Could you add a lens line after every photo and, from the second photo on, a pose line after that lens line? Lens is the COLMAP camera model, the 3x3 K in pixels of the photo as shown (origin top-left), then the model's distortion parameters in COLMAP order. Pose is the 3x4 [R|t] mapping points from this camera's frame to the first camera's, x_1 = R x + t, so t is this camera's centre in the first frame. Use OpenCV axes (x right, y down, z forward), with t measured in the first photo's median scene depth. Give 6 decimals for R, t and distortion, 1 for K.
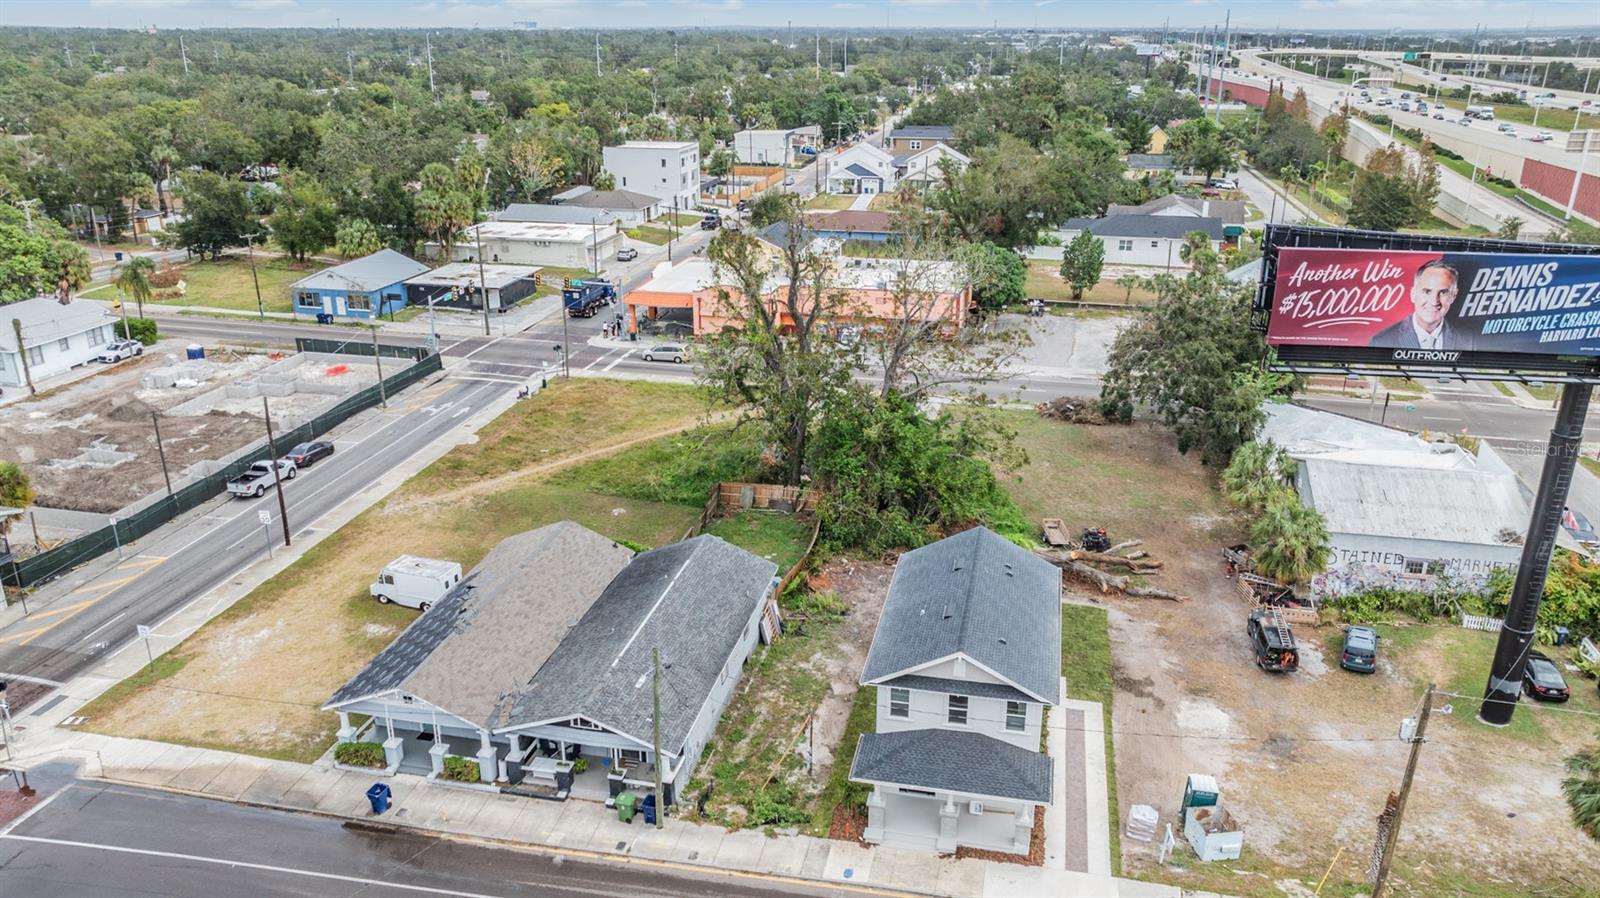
lens RADIAL K [[1149.3, 0, 802.9], [0, 1149.3, 447.7], [0, 0, 1]] dist [-0.022953, 0.001226]
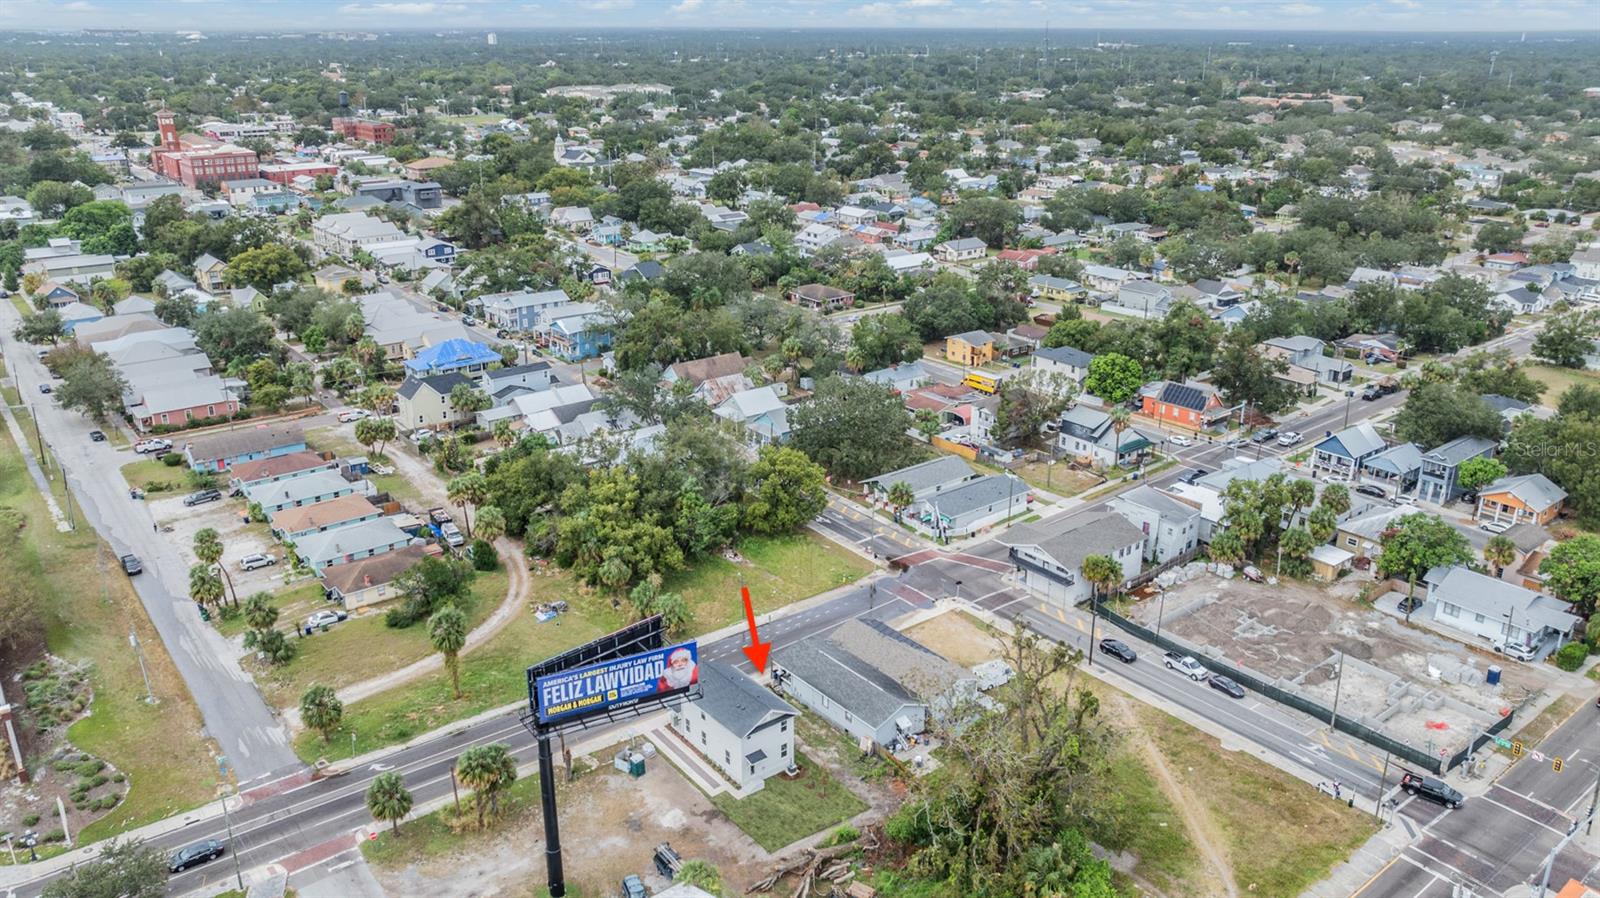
lens RADIAL K [[1175.2, 0, 789.8], [0, 1175.2, 446.7], [0, 0, 1]] dist [-0.008815, -0.001978]
pose [[-0.638703, 0.260145, -0.724143, 1.342014], [-0.265446, 0.808844, 0.524699, -1.245114], [0.722217, 0.527348, -0.447557, 1.503037]]
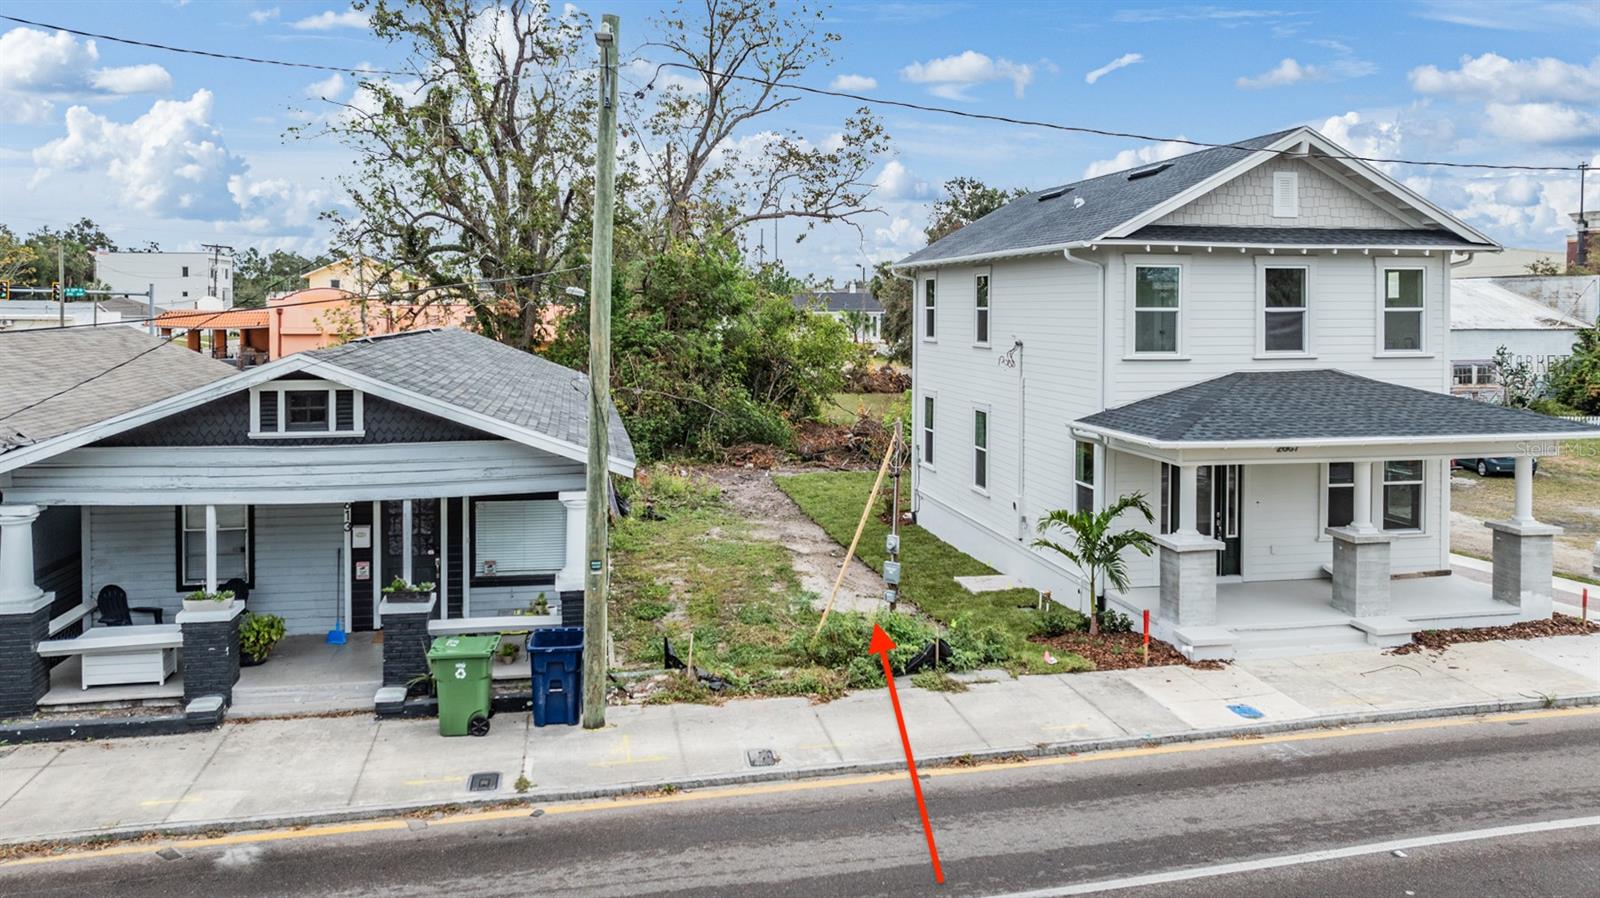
lens RADIAL K [[1173.3, 0, 806.2], [0, 1173.3, 322.5], [0, 0, 1]] dist [-0.010255, -0.003161]
pose [[0.918577, -0.001726, 0.395238, -0.142724], [0.133958, 0.942164, -0.307218, 0.245369], [-0.371849, 0.335149, 0.865681, 0.501647]]
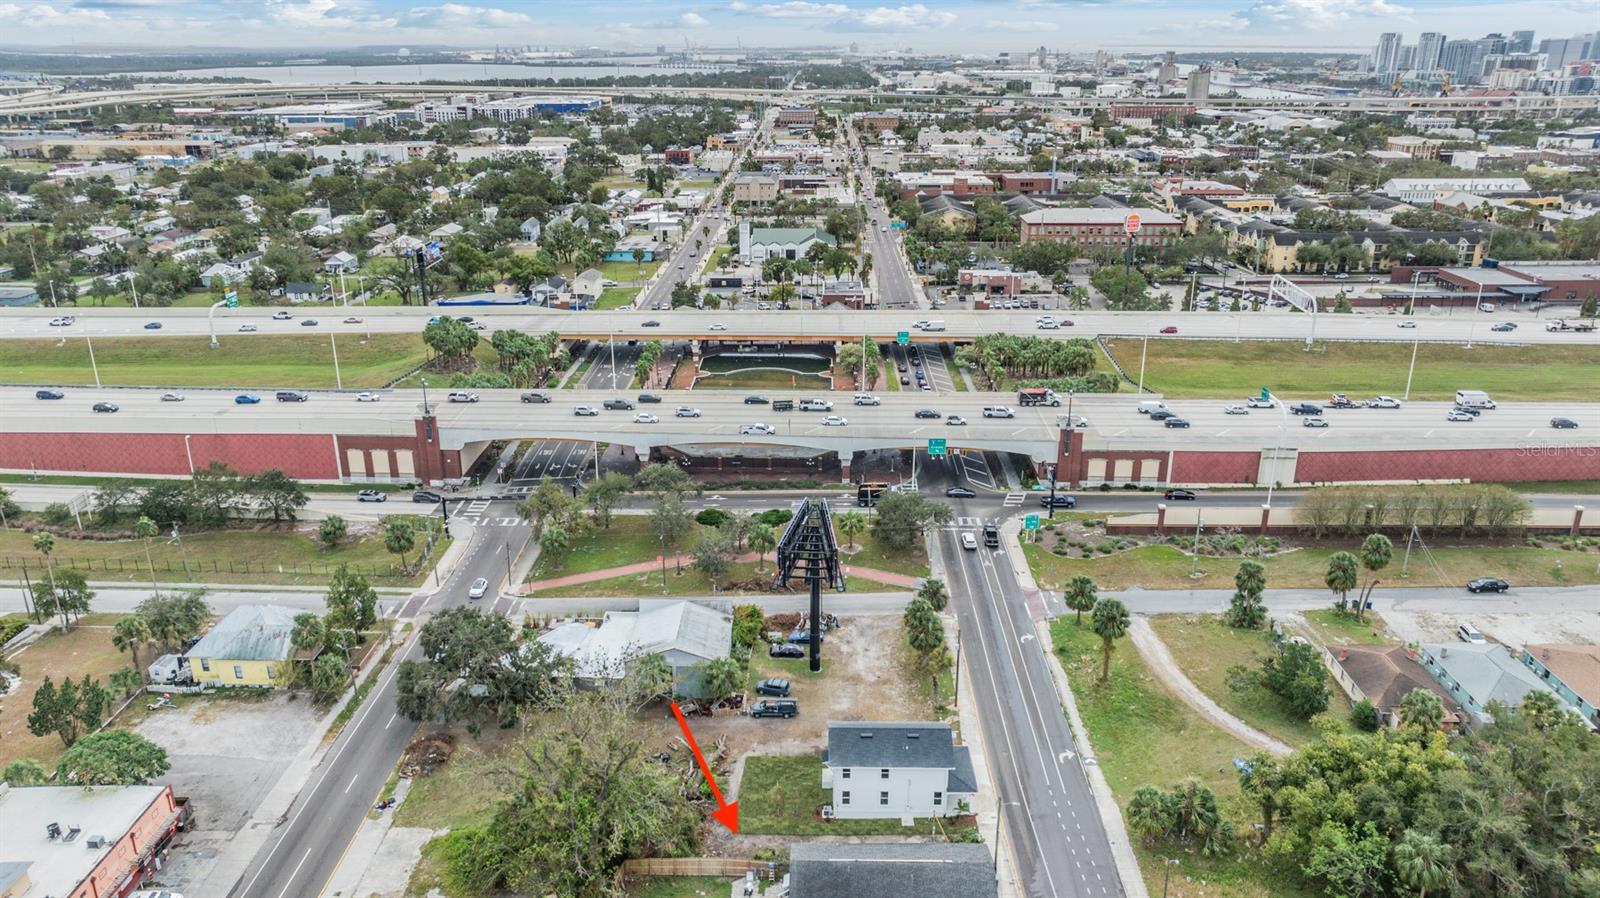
lens RADIAL K [[1118.1, 0, 800.8], [0, 1118.1, 449.3], [0, 0, 1]] dist [-0.019228, 0.000970]
pose [[-0.198103, -0.335772, 0.920876, -1.310677], [0.340956, 0.857218, 0.385909, -0.997702], [-0.918969, 0.390428, -0.055334, 0.843363]]
